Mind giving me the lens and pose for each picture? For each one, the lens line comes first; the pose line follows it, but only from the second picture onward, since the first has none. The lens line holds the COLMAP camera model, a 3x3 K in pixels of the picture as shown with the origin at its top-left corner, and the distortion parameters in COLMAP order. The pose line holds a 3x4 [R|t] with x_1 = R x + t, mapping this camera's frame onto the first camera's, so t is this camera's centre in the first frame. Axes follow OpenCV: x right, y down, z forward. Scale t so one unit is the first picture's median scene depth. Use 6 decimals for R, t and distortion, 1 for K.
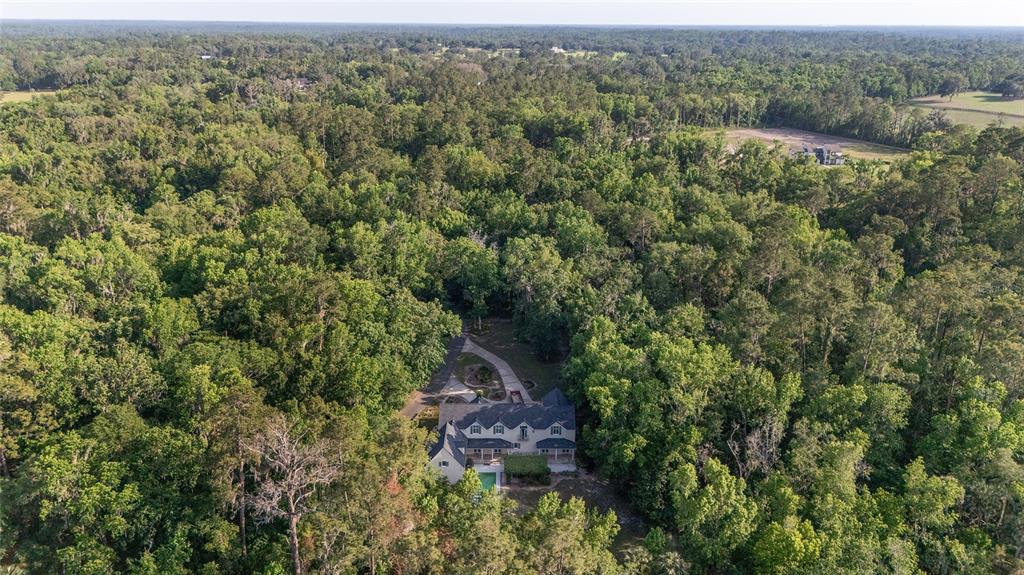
lens RADIAL K [[756.9, 0, 508.9], [0, 756.9, 283.9], [0, 0, 1]] dist [0.065722, -0.069652]
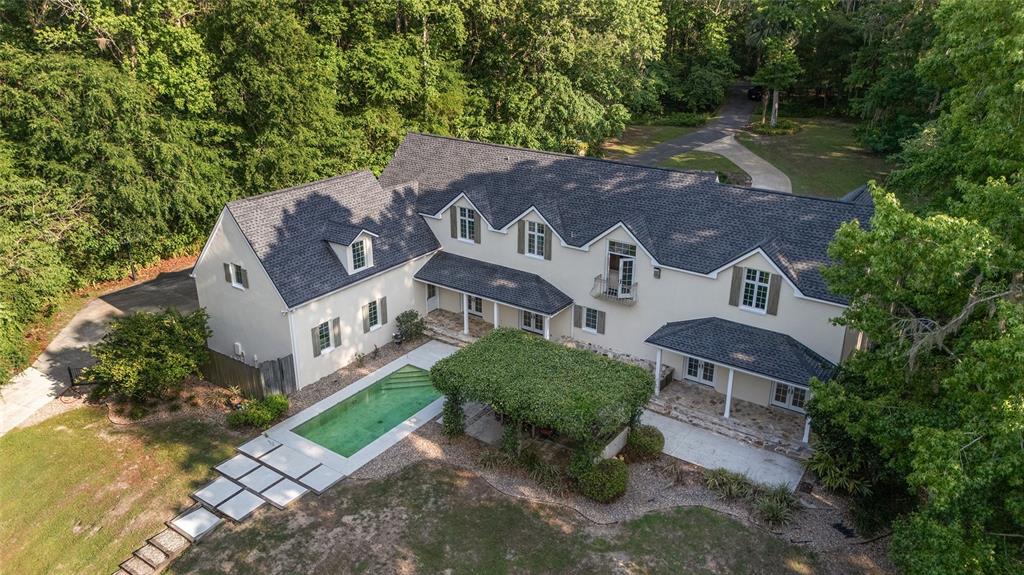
lens RADIAL K [[756.9, 0, 501.8], [0, 756.9, 282.5], [0, 0, 1]] dist [0.065722, -0.069652]
pose [[0.812611, 0.207568, -0.544590, 0.107155], [-0.186665, 0.977898, 0.094189, 0.161358], [0.552104, 0.025117, 0.833397, 0.680972]]
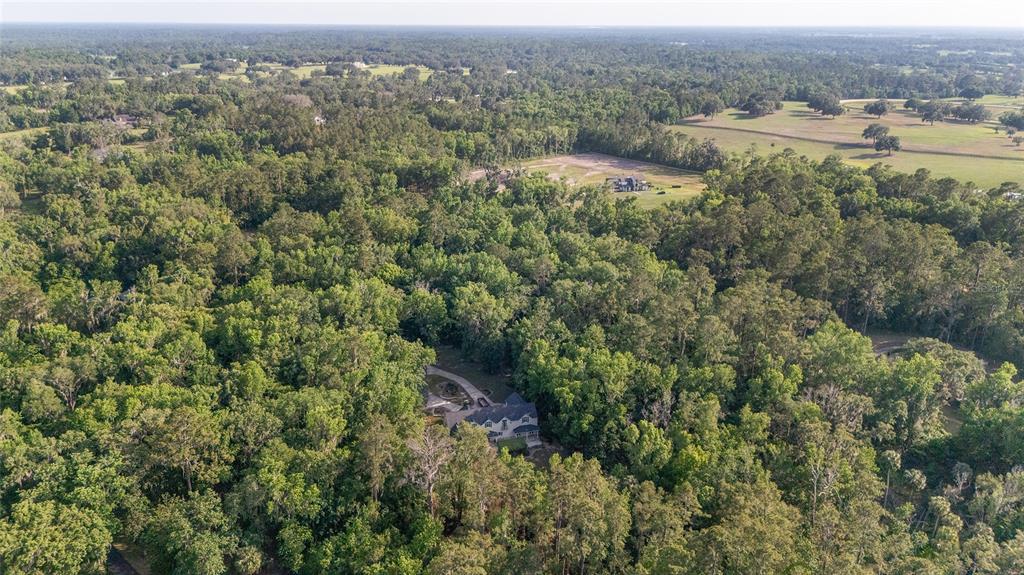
lens RADIAL K [[756.9, 0, 507.8], [0, 756.9, 283.4], [0, 0, 1]] dist [0.065722, -0.069652]
pose [[0.964187, -0.090309, 0.249376, -0.282737], [0.090691, 0.995829, 0.009981, -0.083112], [-0.249238, 0.012993, 0.968355, -0.396186]]
